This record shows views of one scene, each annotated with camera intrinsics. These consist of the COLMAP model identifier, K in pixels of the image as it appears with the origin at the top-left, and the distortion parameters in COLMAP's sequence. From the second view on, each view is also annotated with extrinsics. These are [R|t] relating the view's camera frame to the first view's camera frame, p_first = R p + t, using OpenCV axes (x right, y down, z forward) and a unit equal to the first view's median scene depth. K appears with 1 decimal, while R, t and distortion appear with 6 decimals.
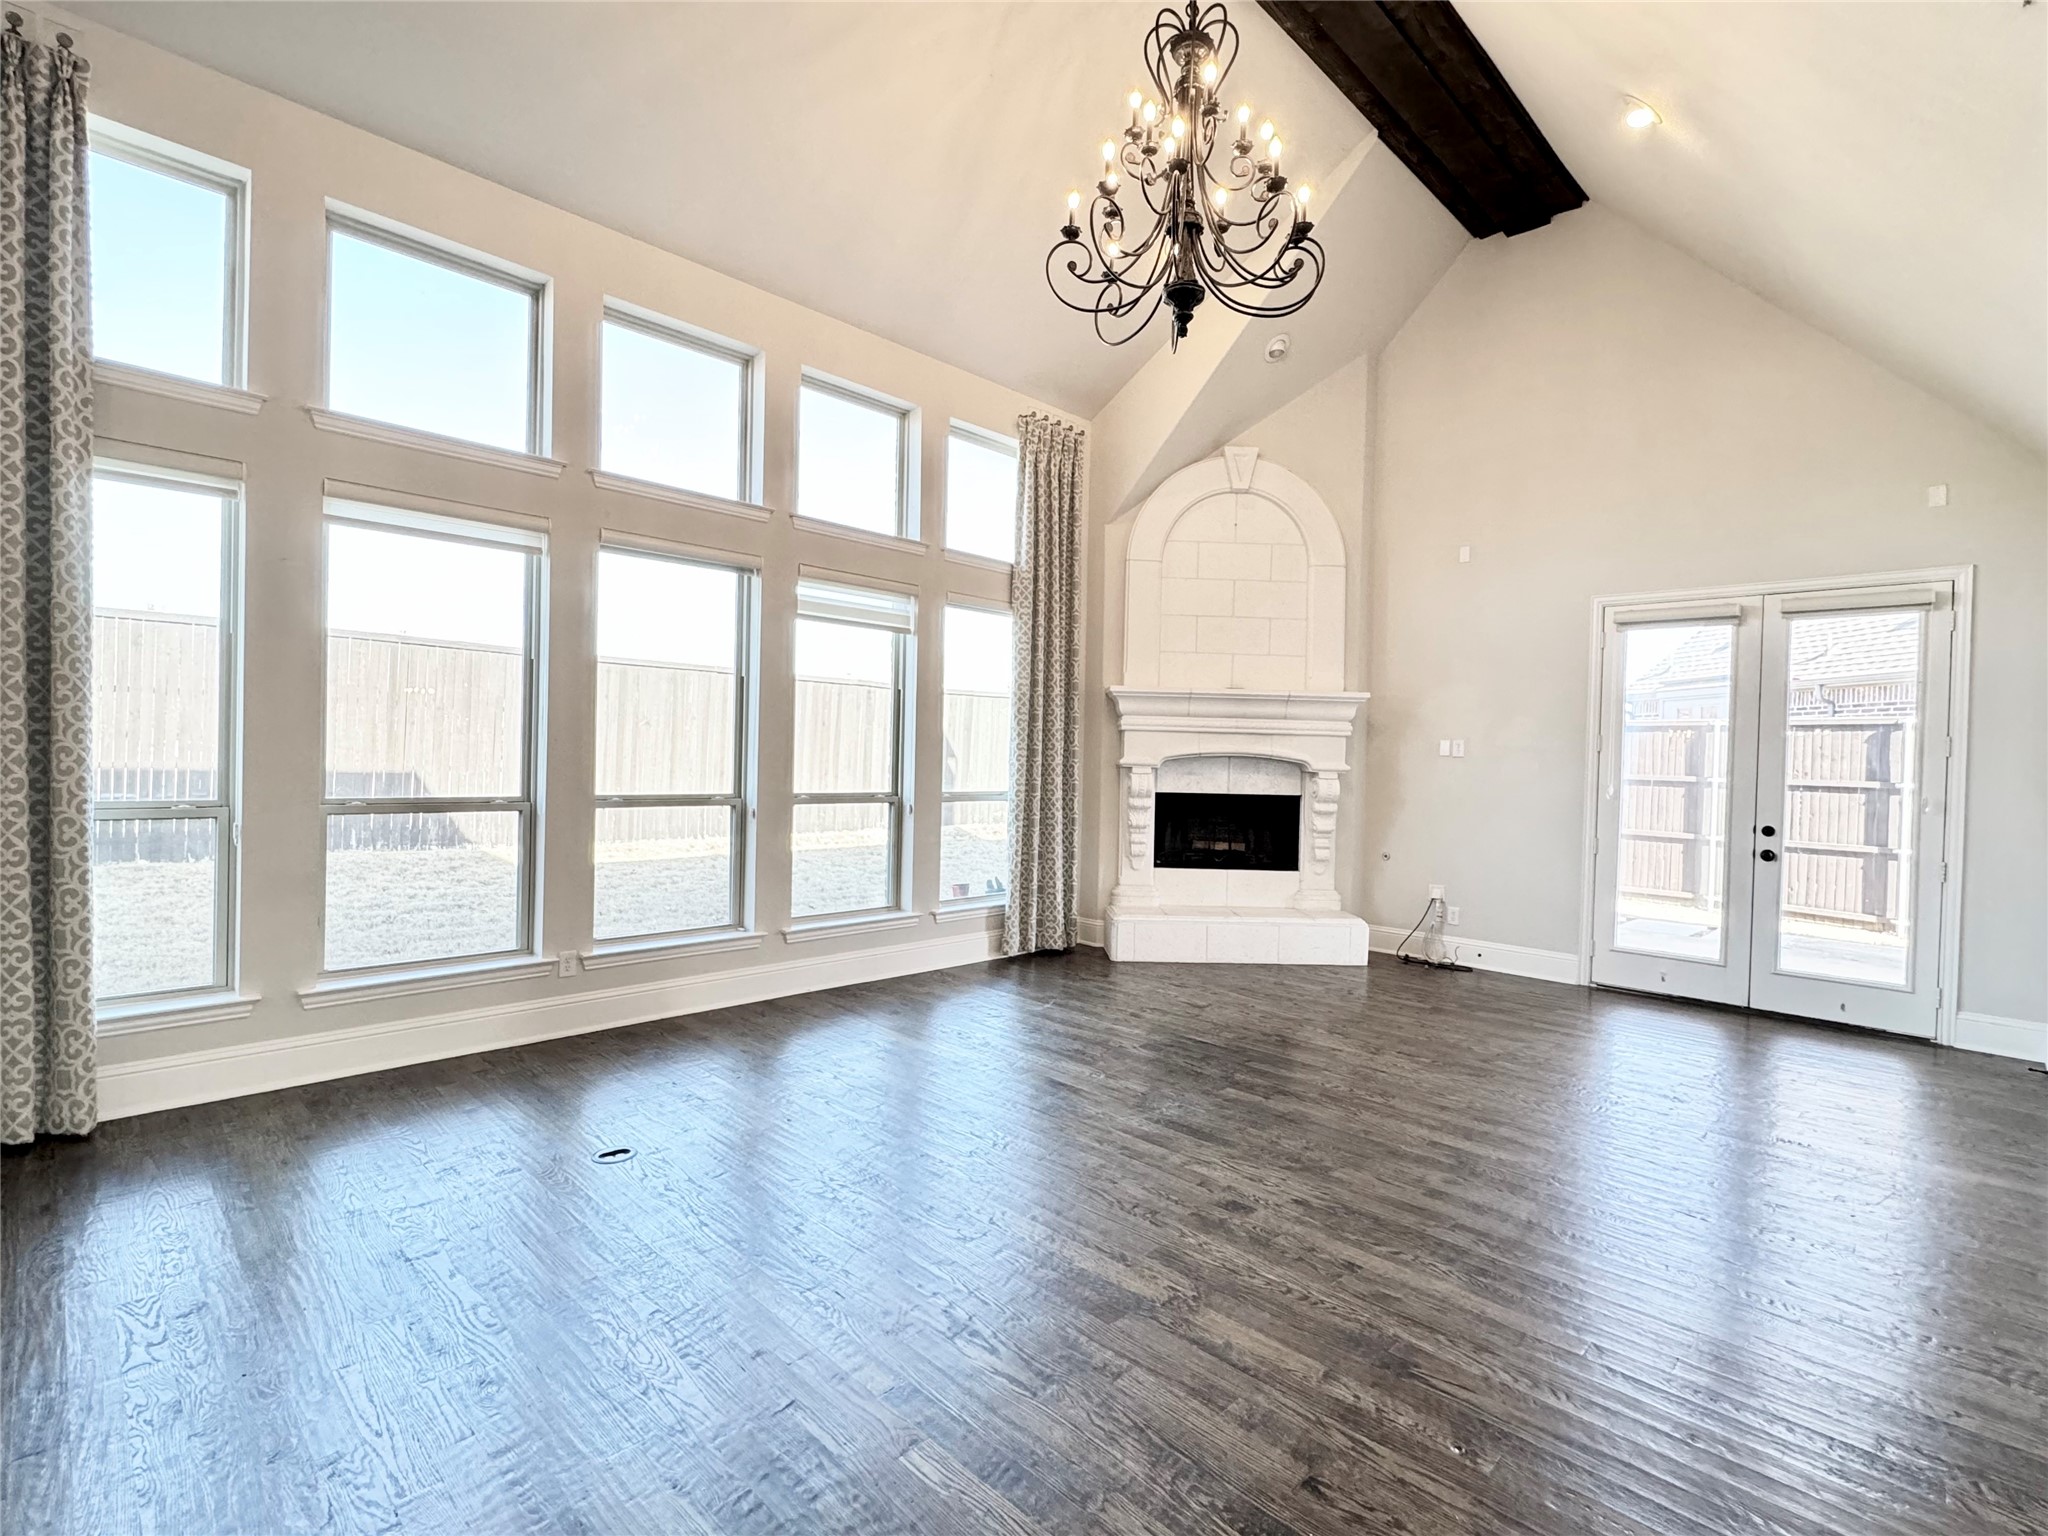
lens RADIAL K [[991.9, 0, 1028.6], [0, 991.9, 772.2], [0, 0, 1]] dist [0.002854, -0.000533]
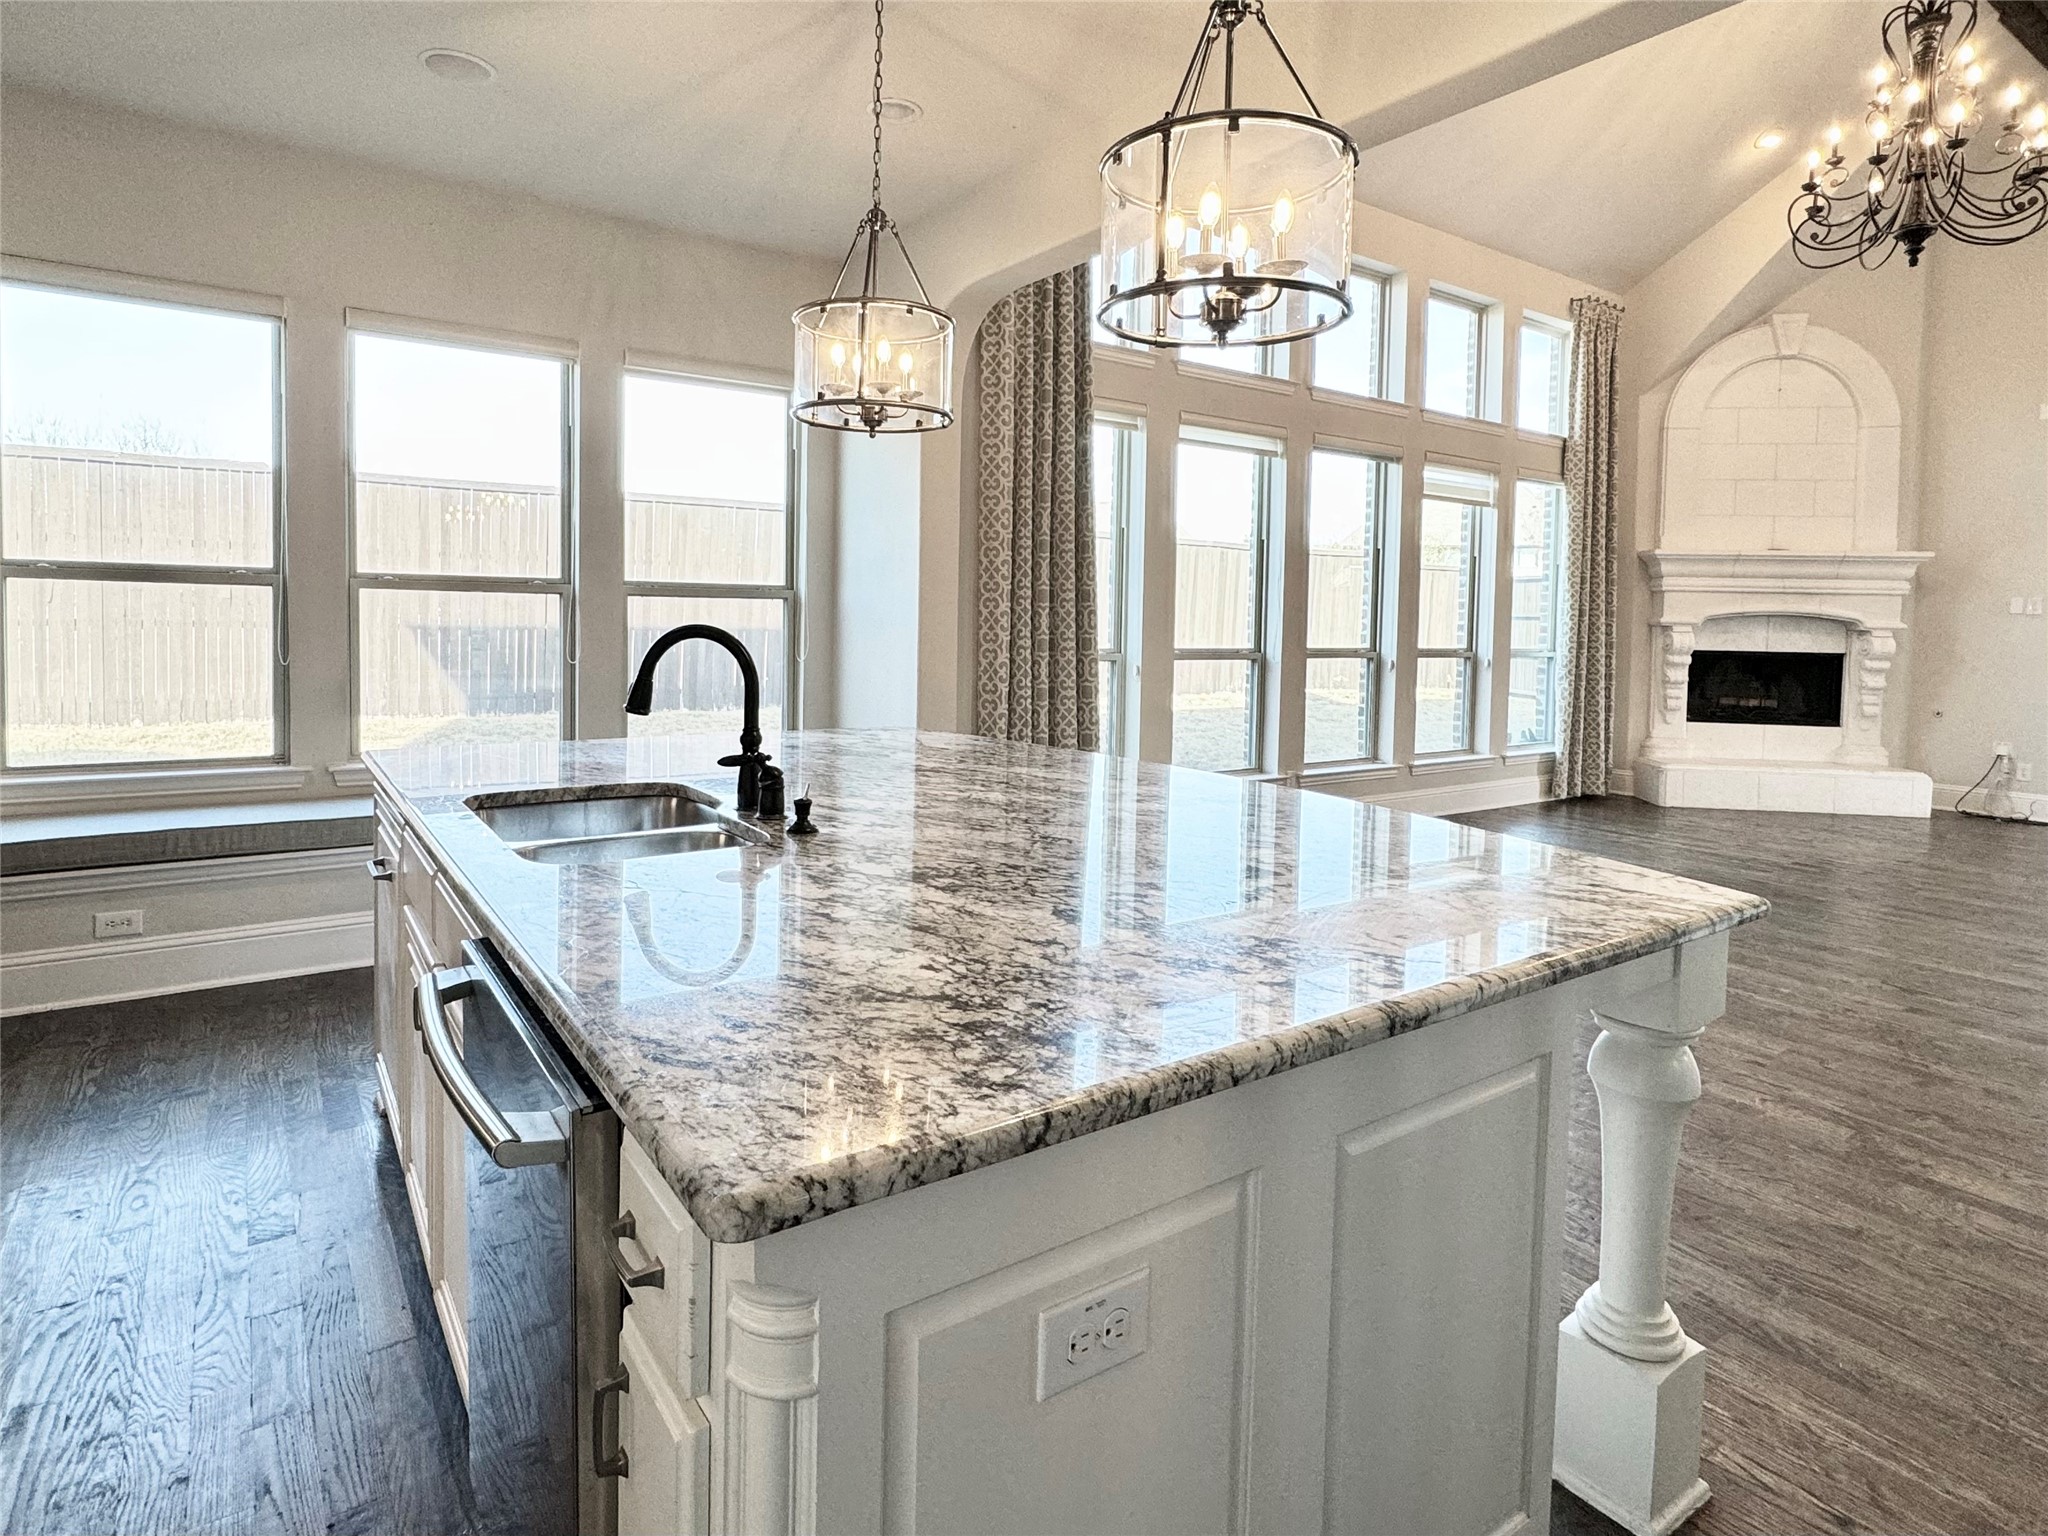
lens RADIAL K [[1099.9, 0, 999.2], [0, 1099.9, 654.2], [0, 0, 1]] dist [-0.004658, -0.001268]
pose [[0.980958, 0.004460, -0.194170, -0.375693], [-0.000041, 0.999741, 0.022754, -0.001262], [0.194222, -0.022313, 0.980704, -0.289994]]
